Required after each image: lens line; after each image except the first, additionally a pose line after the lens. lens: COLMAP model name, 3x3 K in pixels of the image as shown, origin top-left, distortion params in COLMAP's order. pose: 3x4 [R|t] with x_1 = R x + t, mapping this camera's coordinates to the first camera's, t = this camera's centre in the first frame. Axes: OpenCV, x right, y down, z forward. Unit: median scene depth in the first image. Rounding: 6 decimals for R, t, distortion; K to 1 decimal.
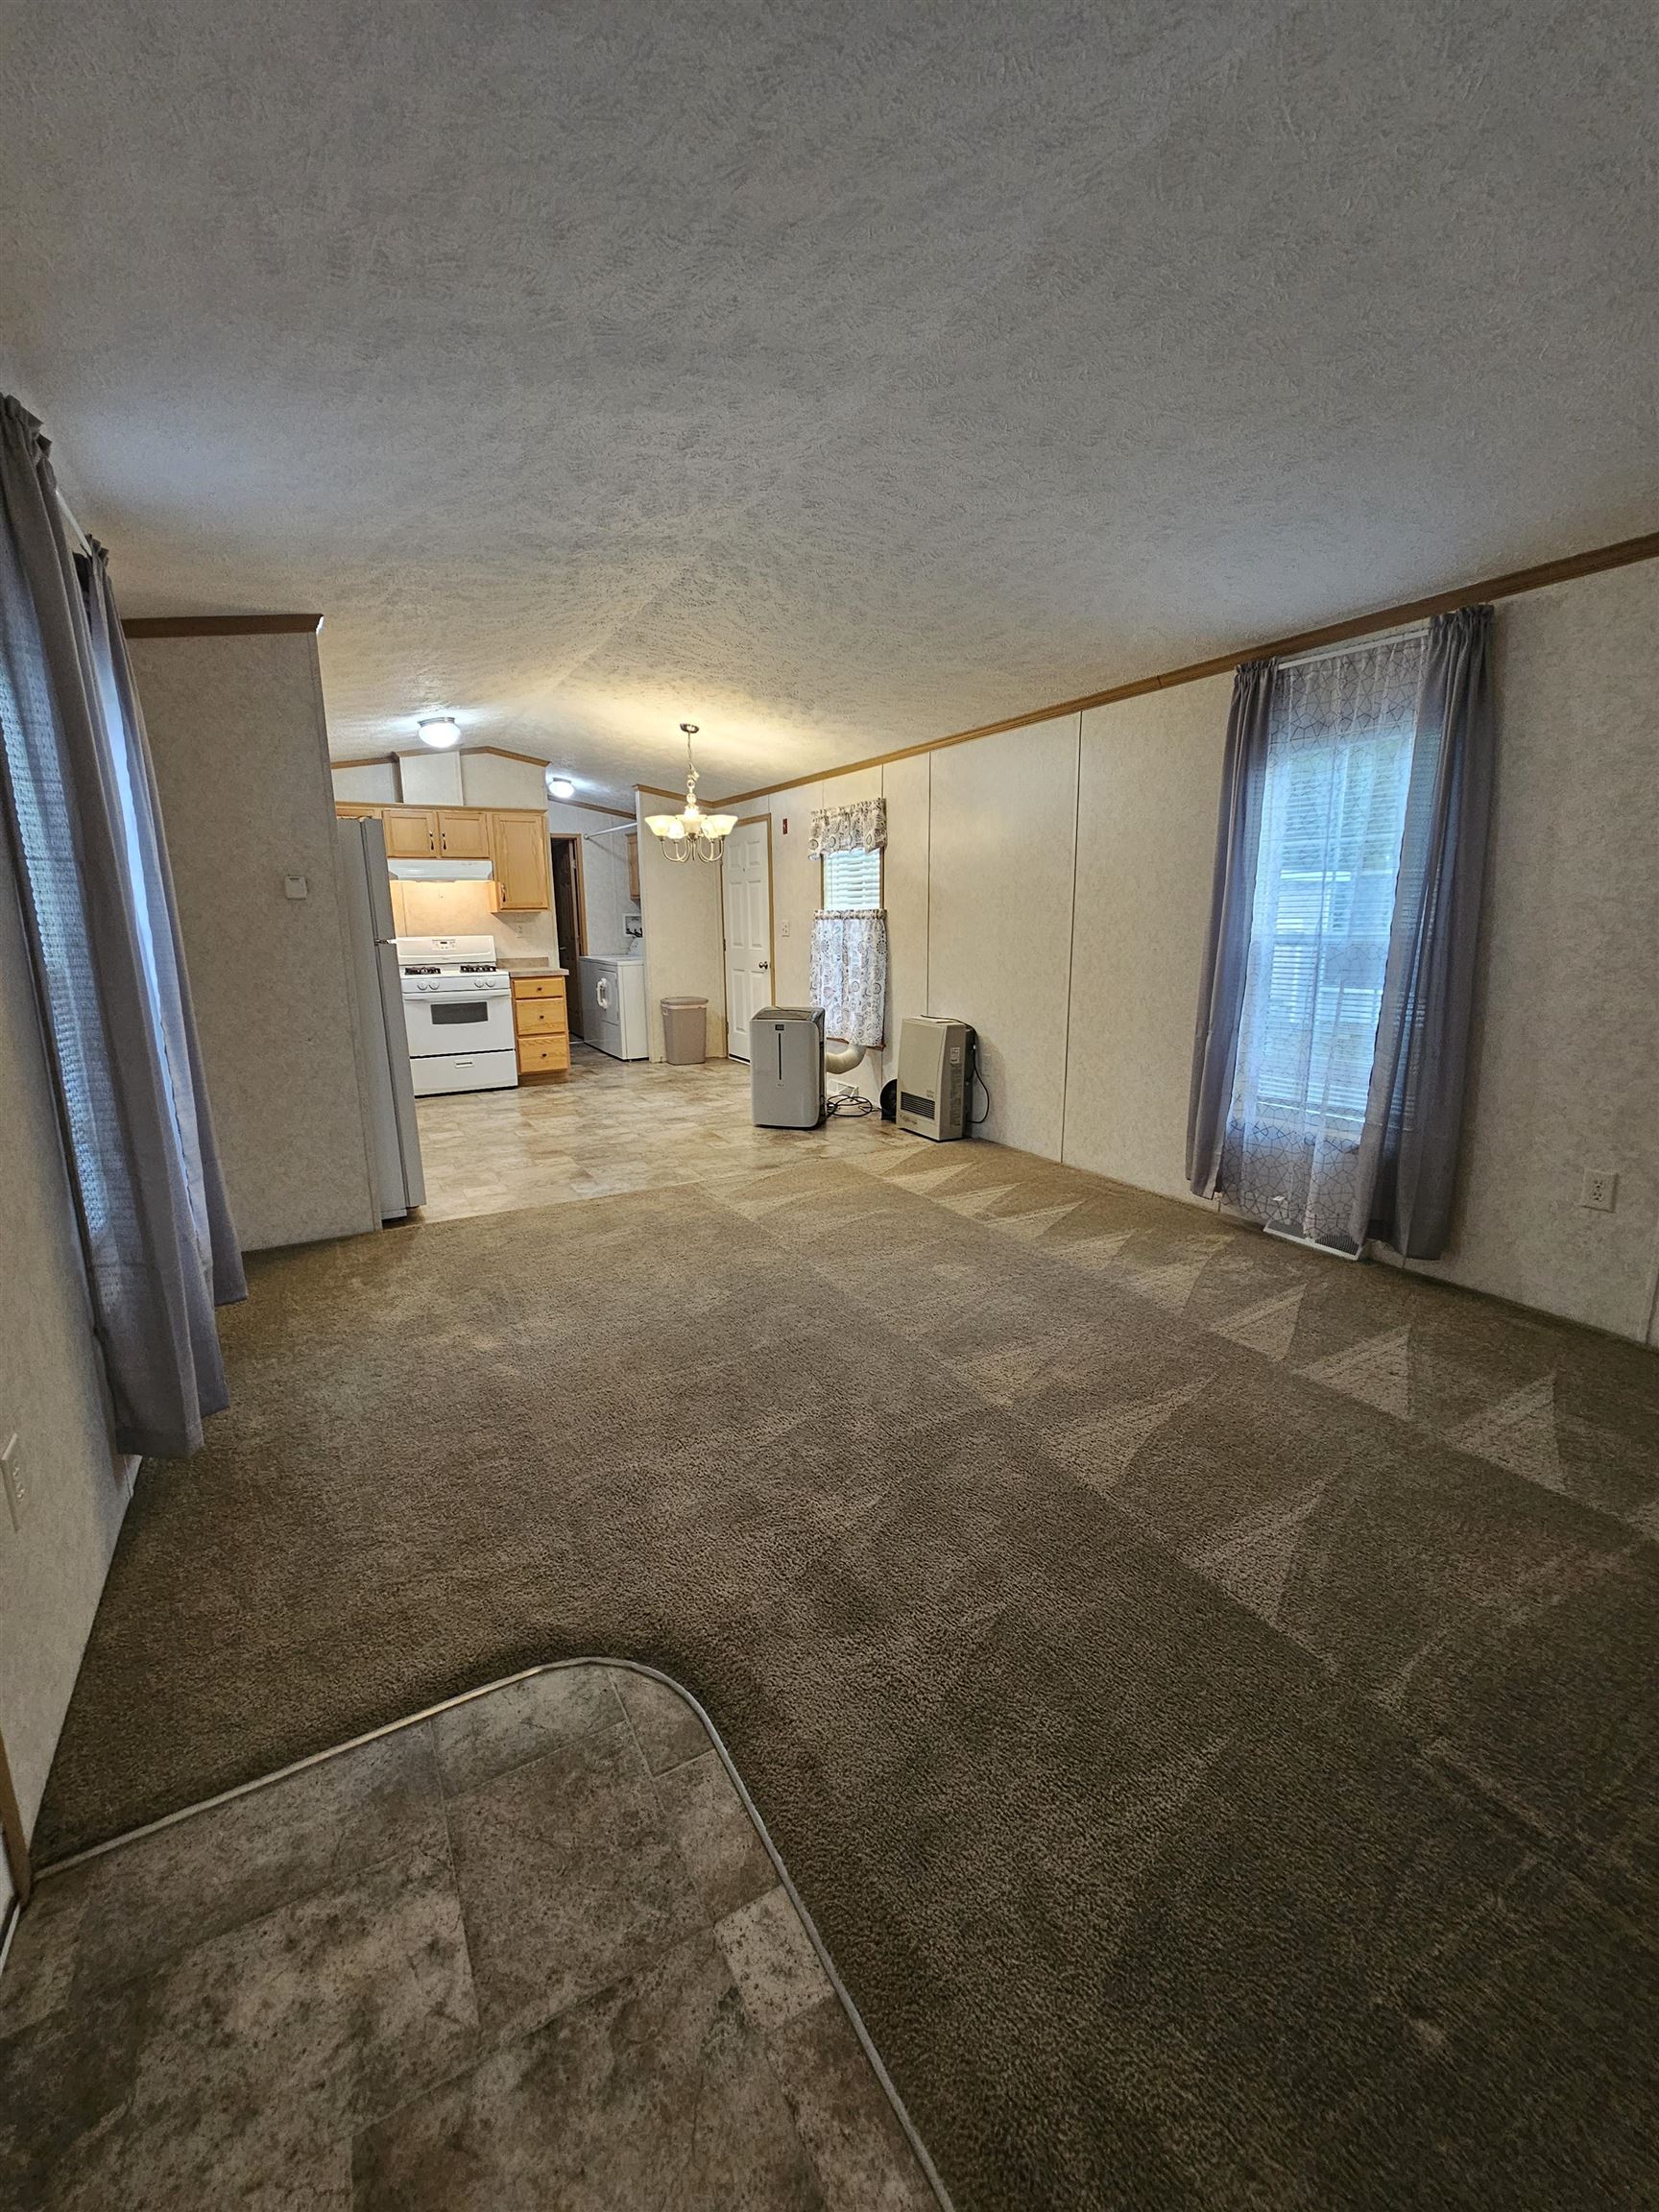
lens RADIAL K [[889.9, 0, 823.5], [0, 889.9, 1108.3], [0, 0, 1]] dist [-0.002293, -0.000205]
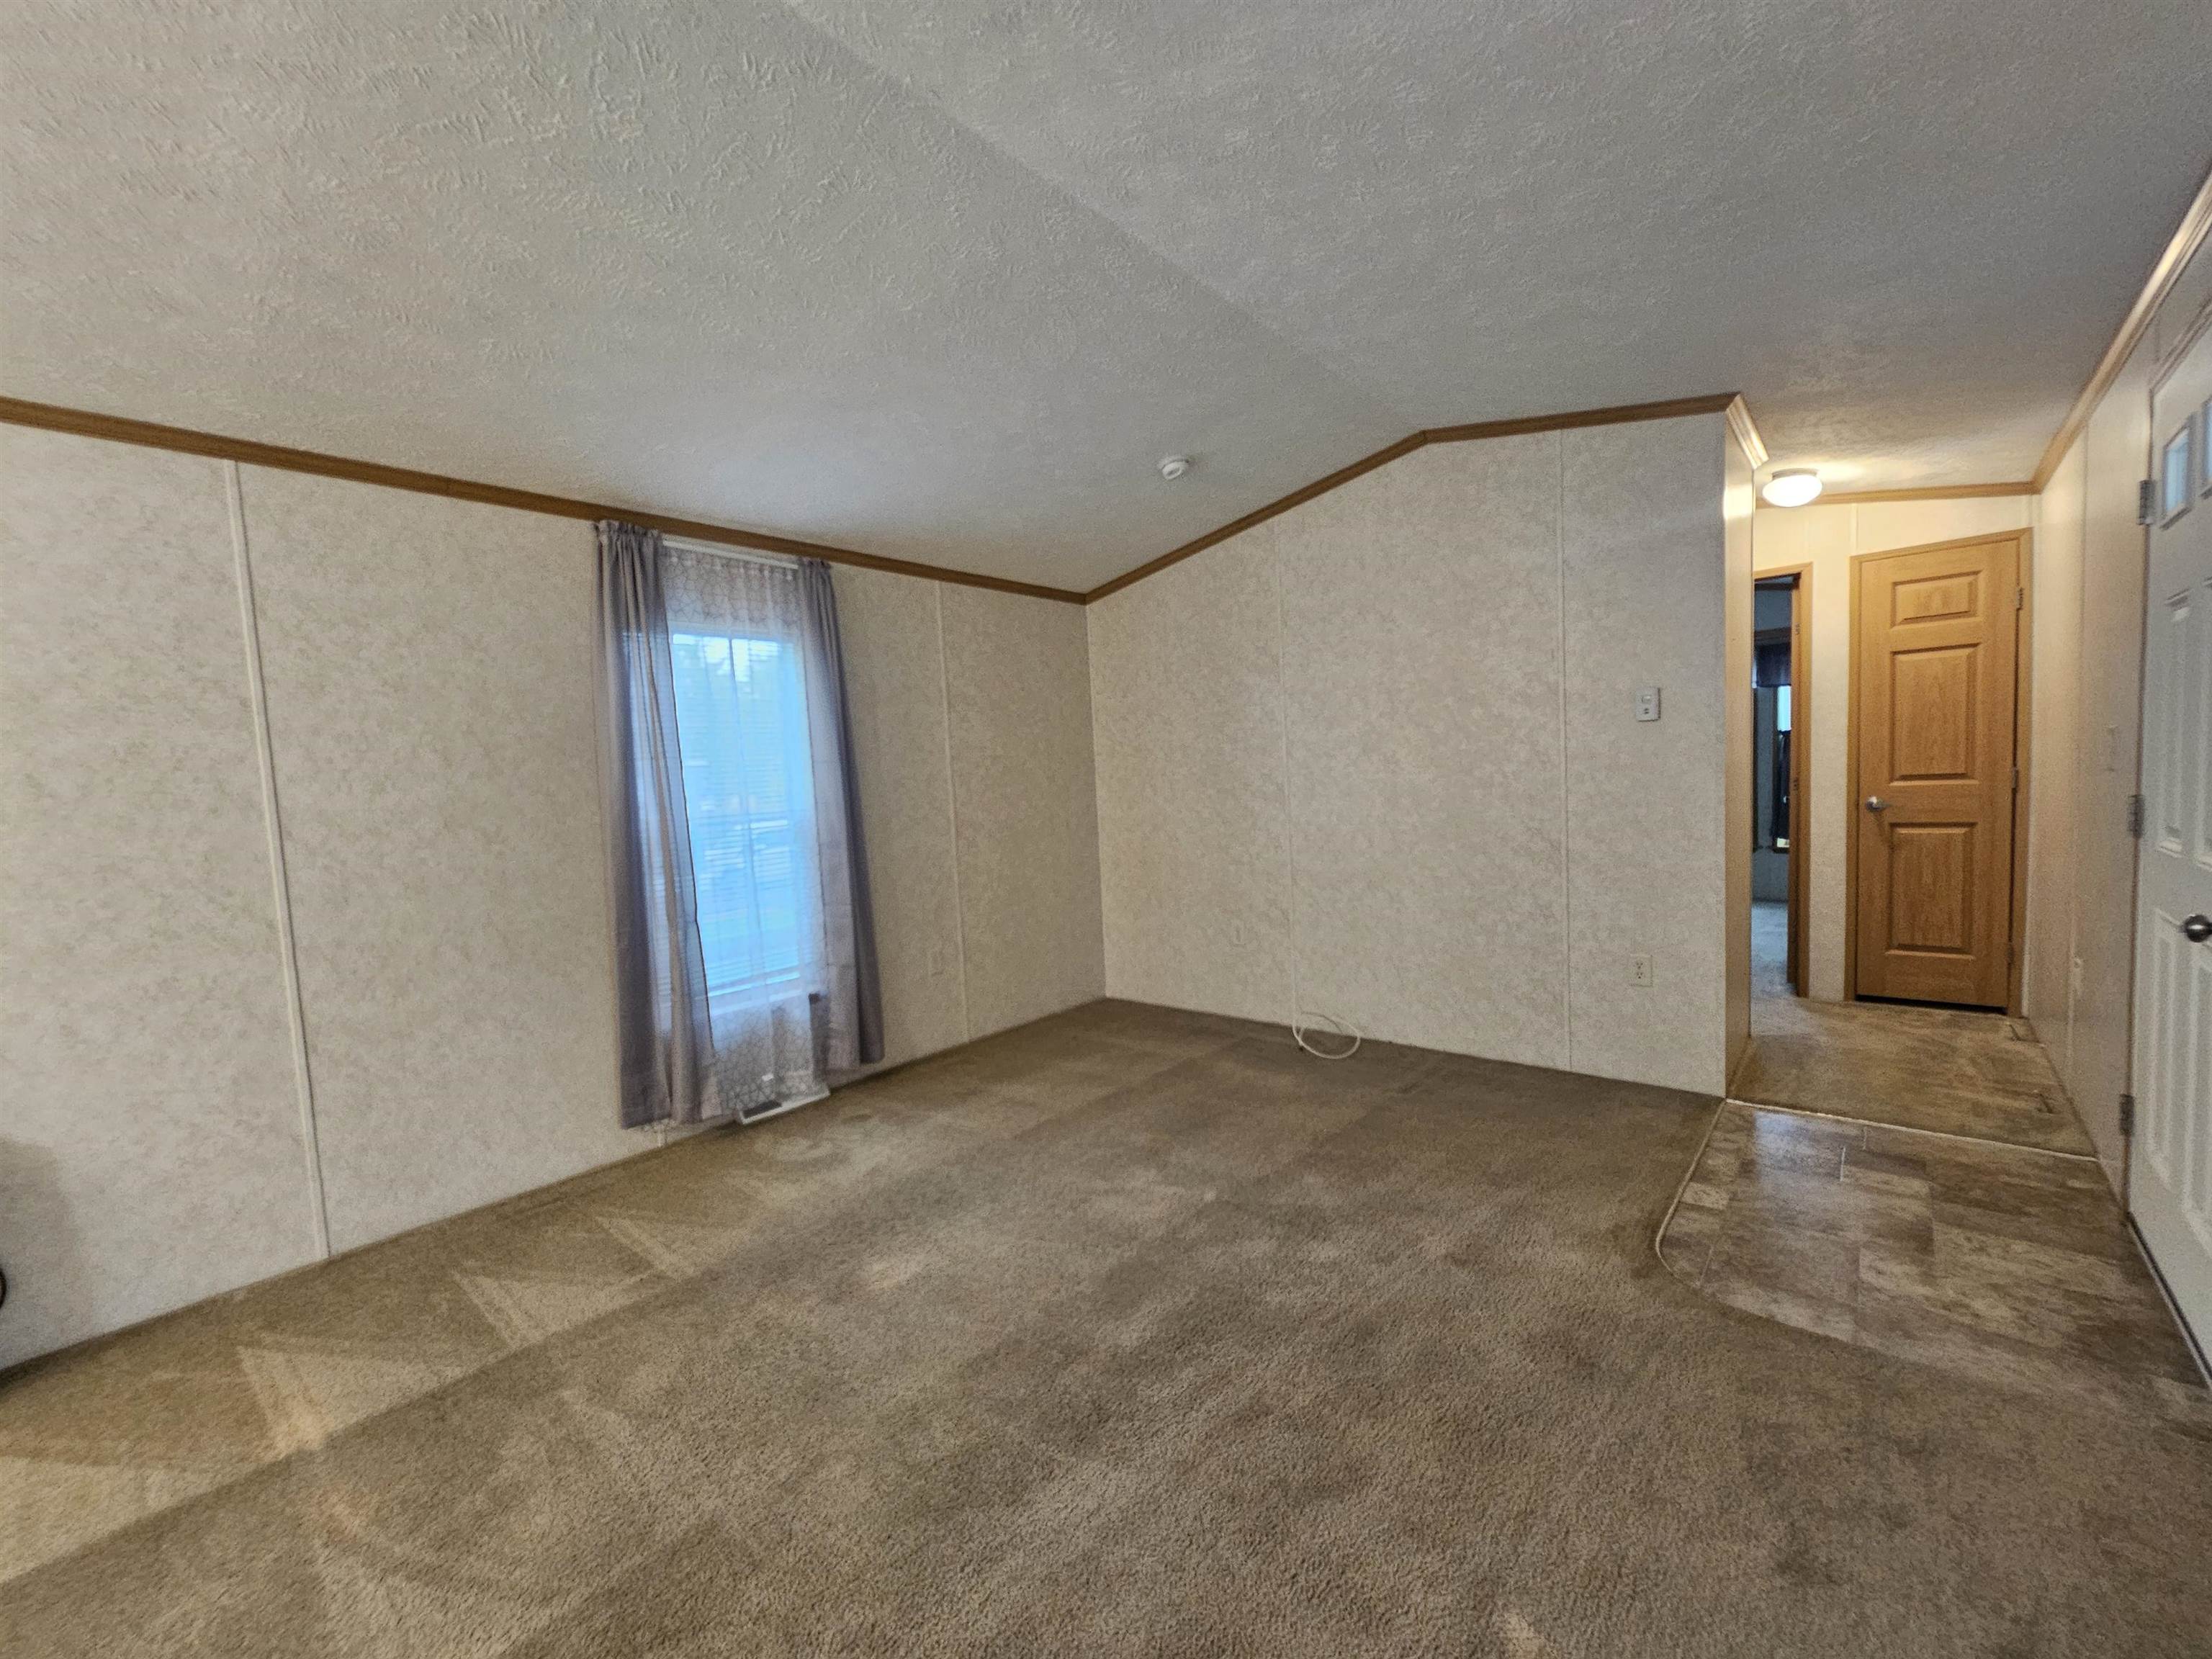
lens RADIAL K [[889.9, 0, 1094.8], [0, 889.9, 844.5], [0, 0, 1]] dist [-0.002293, -0.000205]
pose [[-0.322083, -0.039678, 0.945880, -0.546712], [0.250552, 0.959923, 0.125583, -0.186076], [-0.912955, 0.277440, -0.299233, 0.940989]]
